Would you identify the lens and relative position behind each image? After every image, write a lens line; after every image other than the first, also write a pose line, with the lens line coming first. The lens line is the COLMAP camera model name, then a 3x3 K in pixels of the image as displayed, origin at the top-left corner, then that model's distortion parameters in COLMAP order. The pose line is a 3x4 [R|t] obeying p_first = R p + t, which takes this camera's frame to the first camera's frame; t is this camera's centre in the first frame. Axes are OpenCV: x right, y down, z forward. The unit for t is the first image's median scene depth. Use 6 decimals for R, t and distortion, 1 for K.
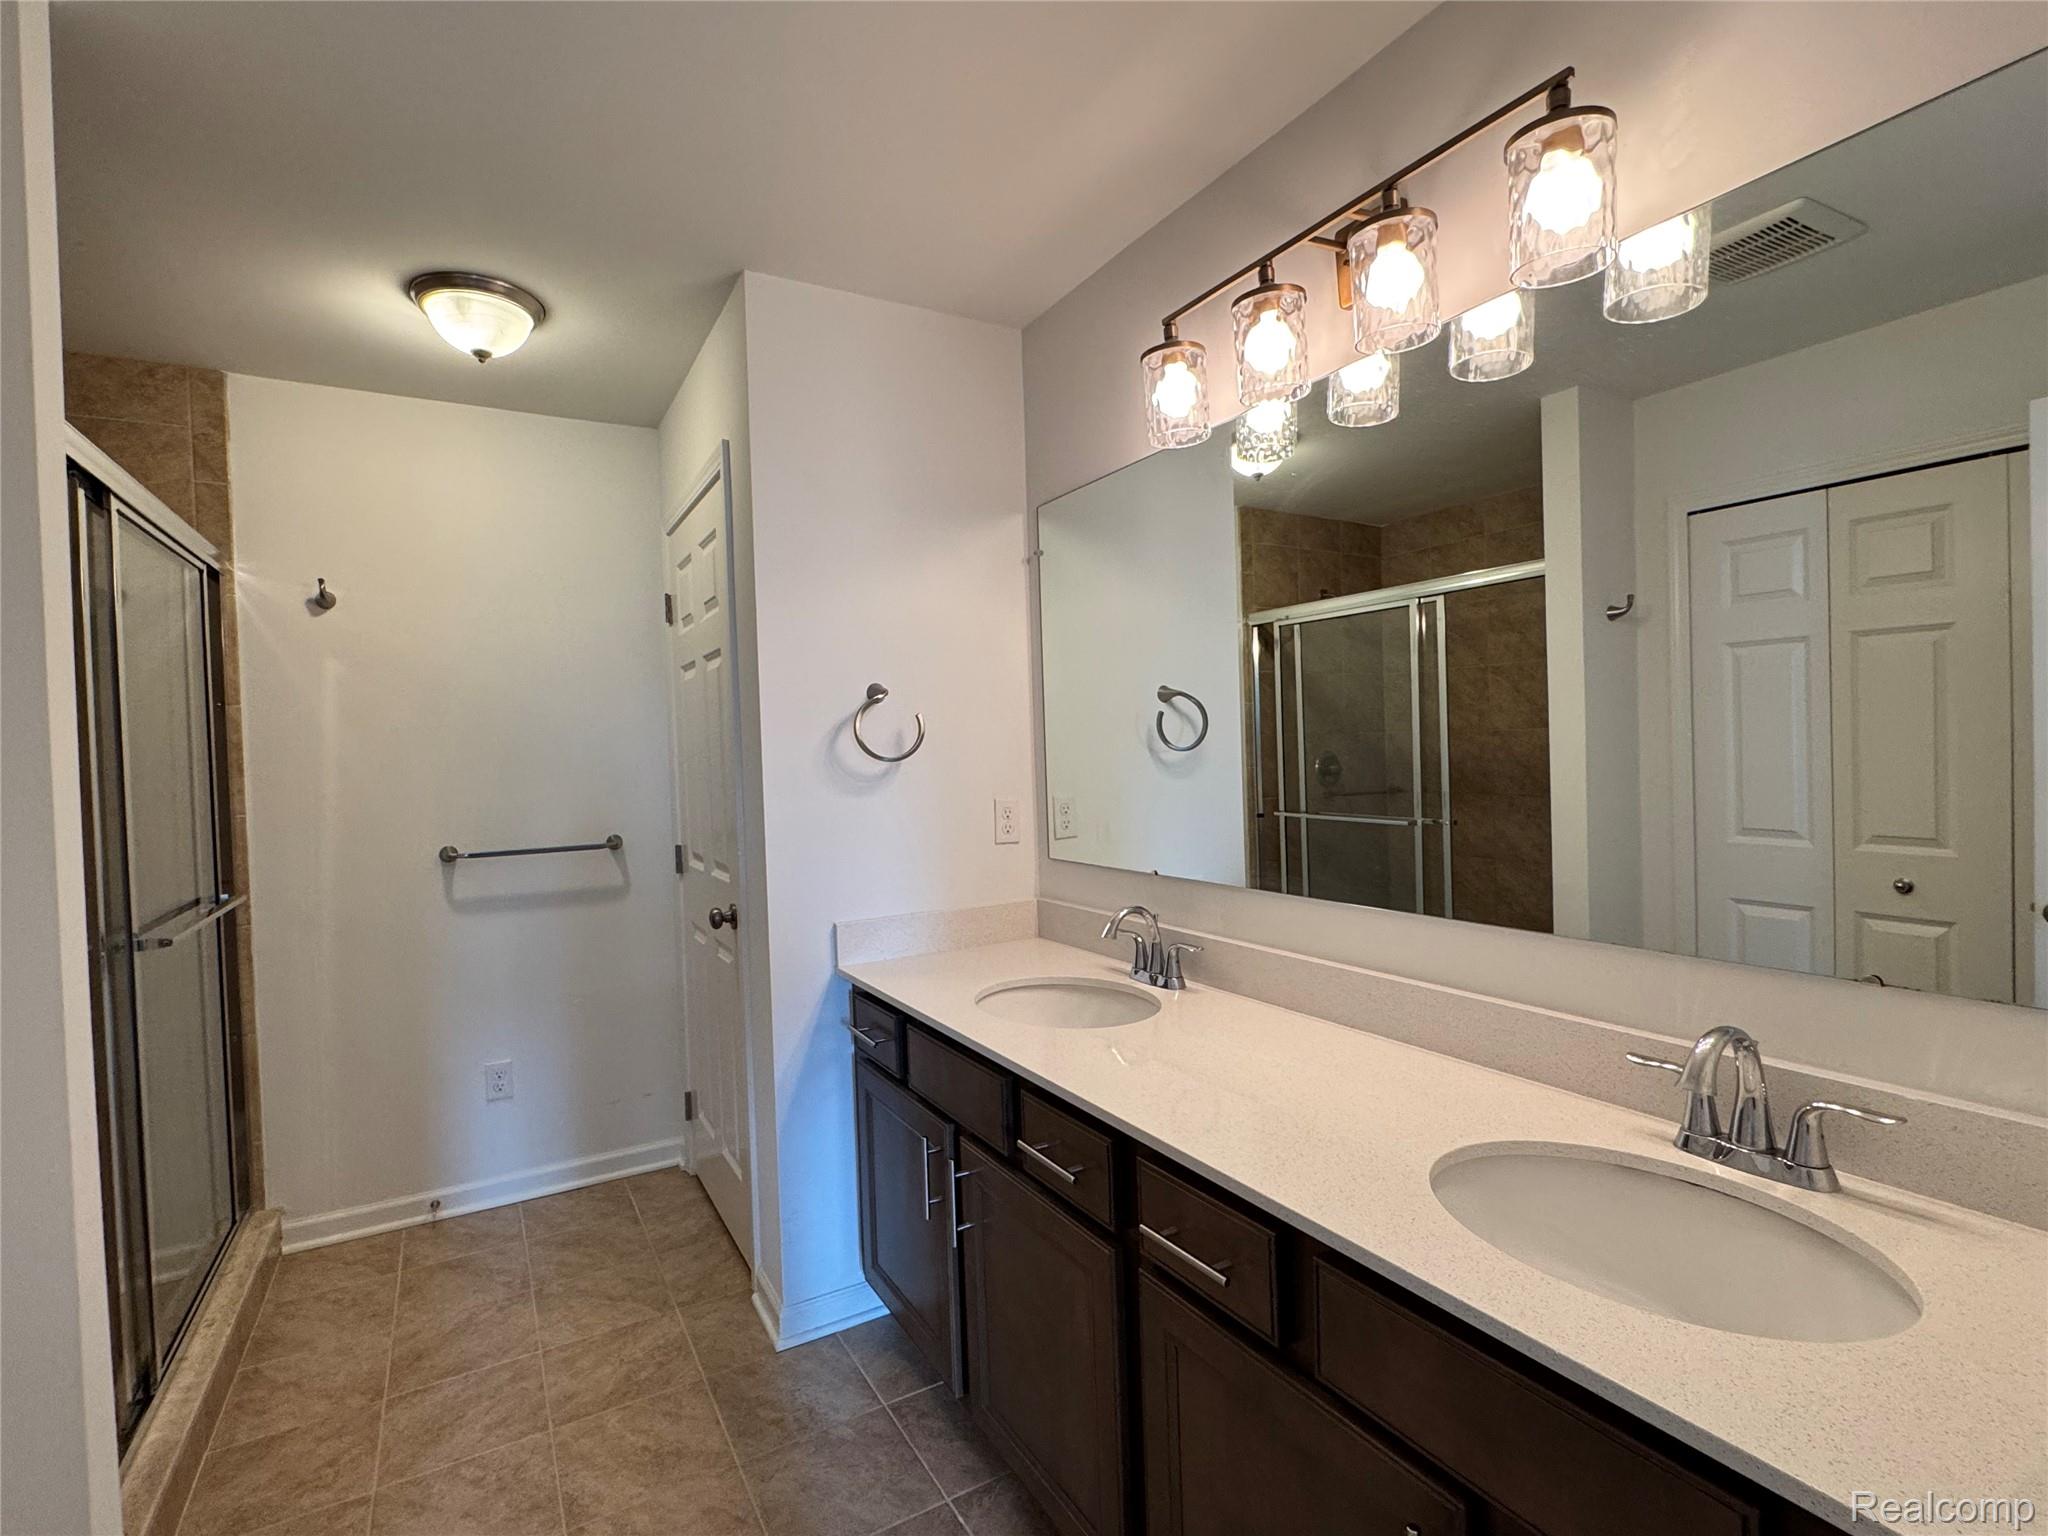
lens RADIAL K [[976.8, 0, 1024.0], [0, 976.8, 768.0], [0, 0, 1]] dist [-0.001181, -0.000235]
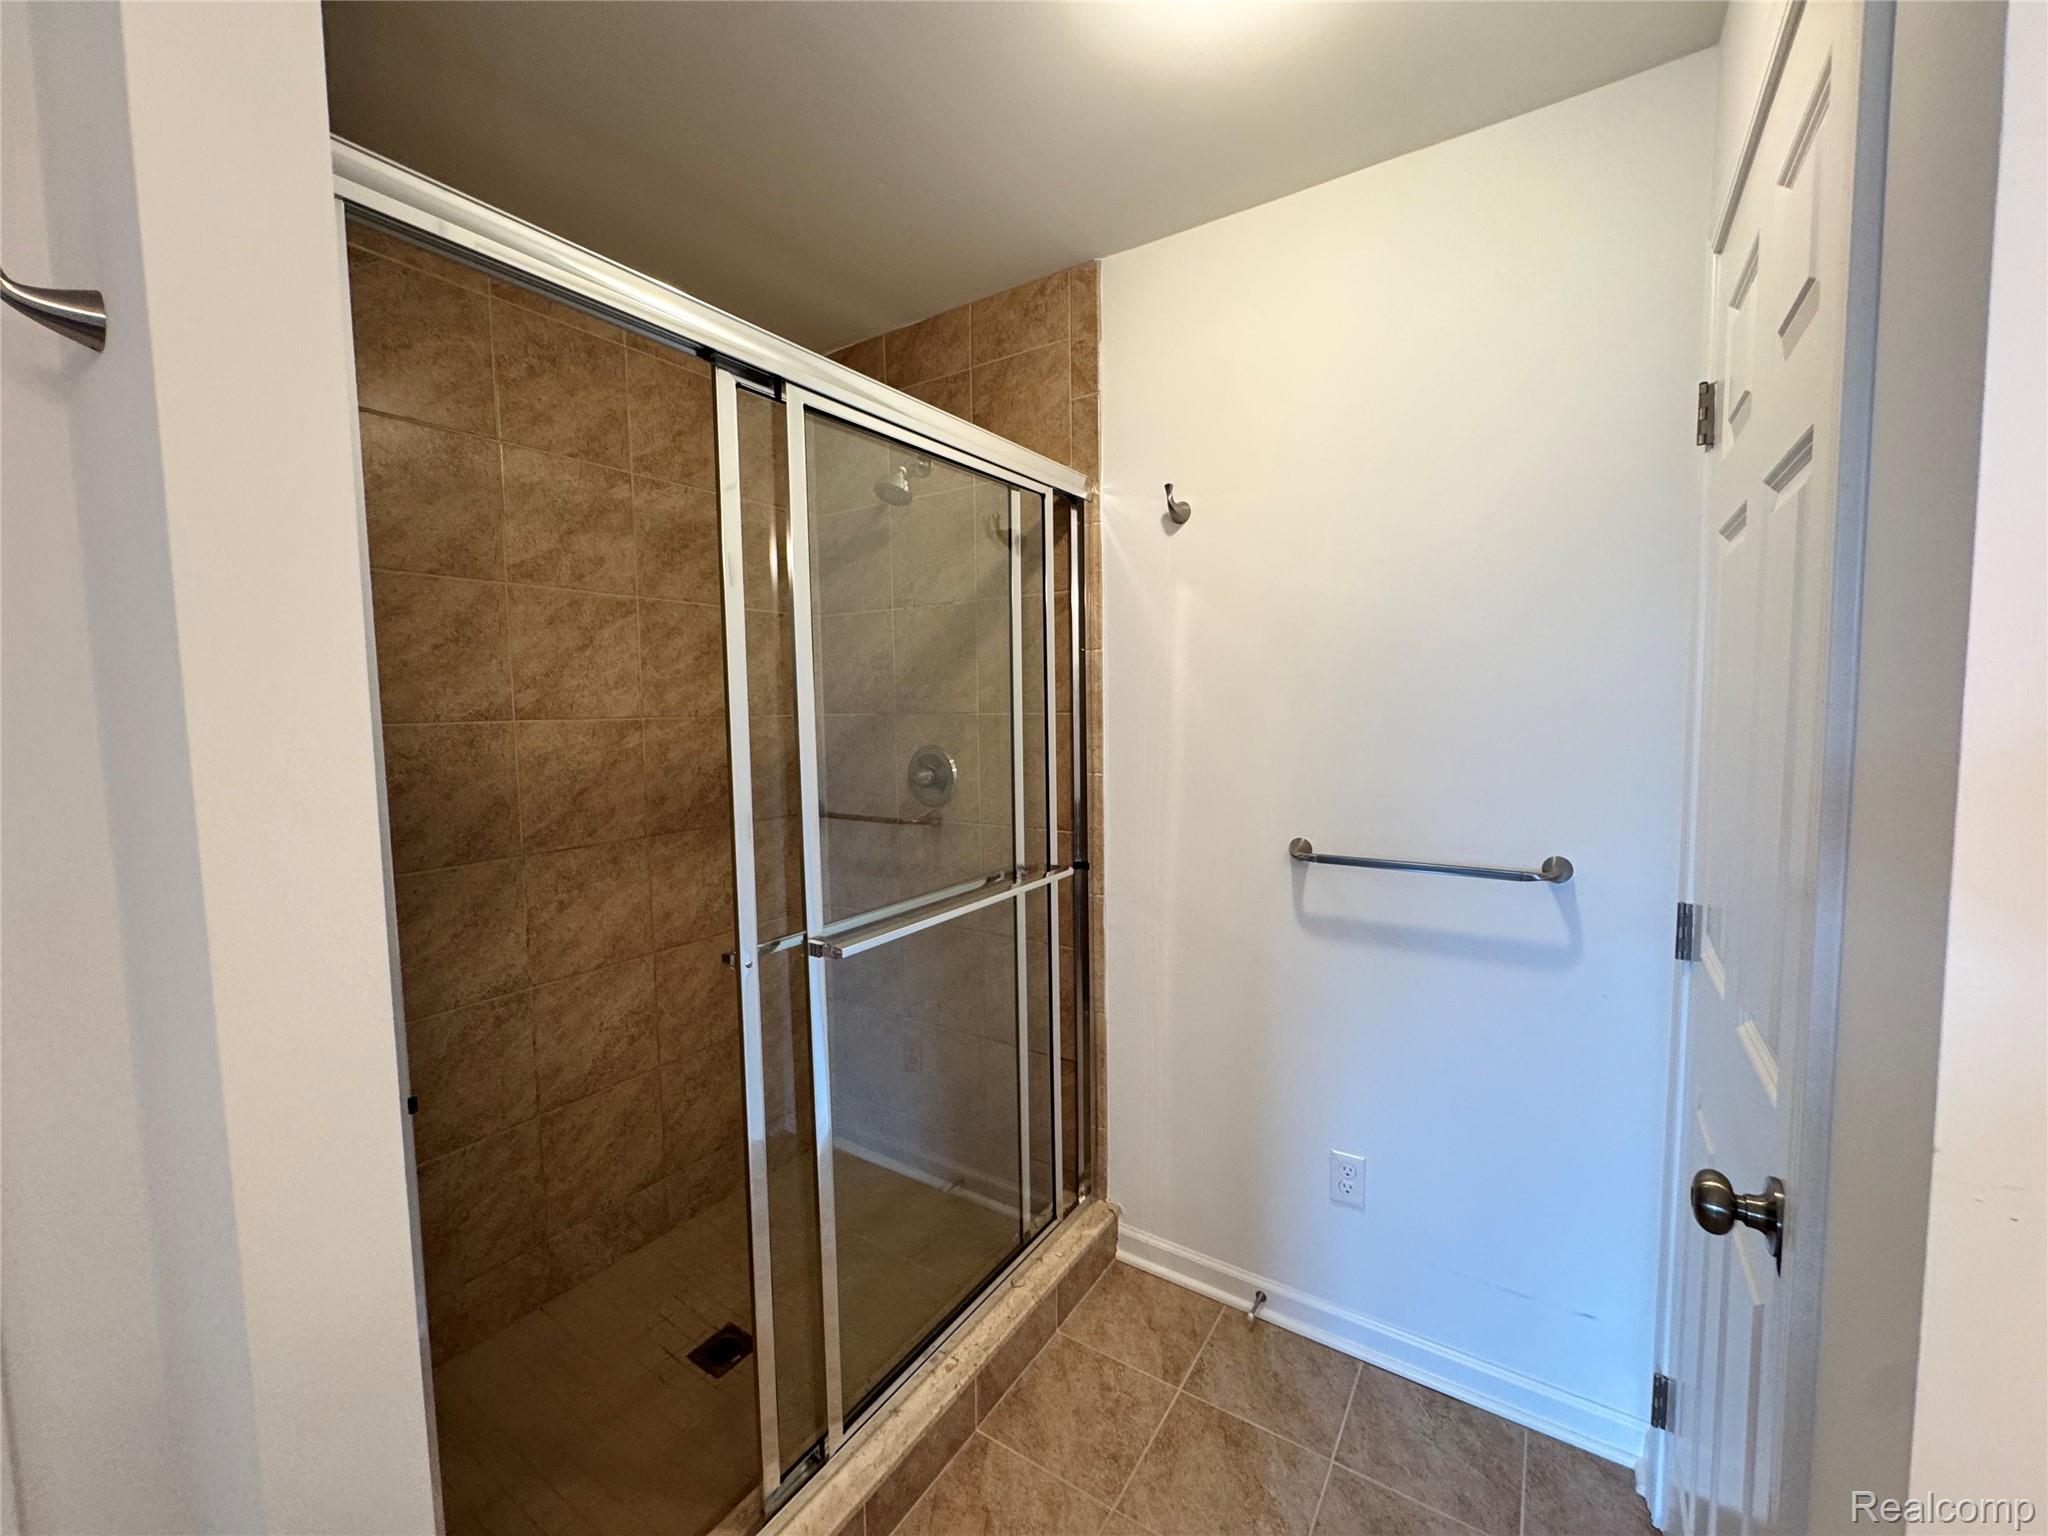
lens RADIAL K [[817.8, 0, 1025.3], [0, 817.8, 767.3], [0, 0, 1]] dist [-0.003442, 0.000441]
pose [[0.446032, 0.092699, -0.890204, -0.164760], [-0.013685, 0.995212, 0.096777, -0.028905], [0.894912, -0.030984, 0.445165, 0.605376]]
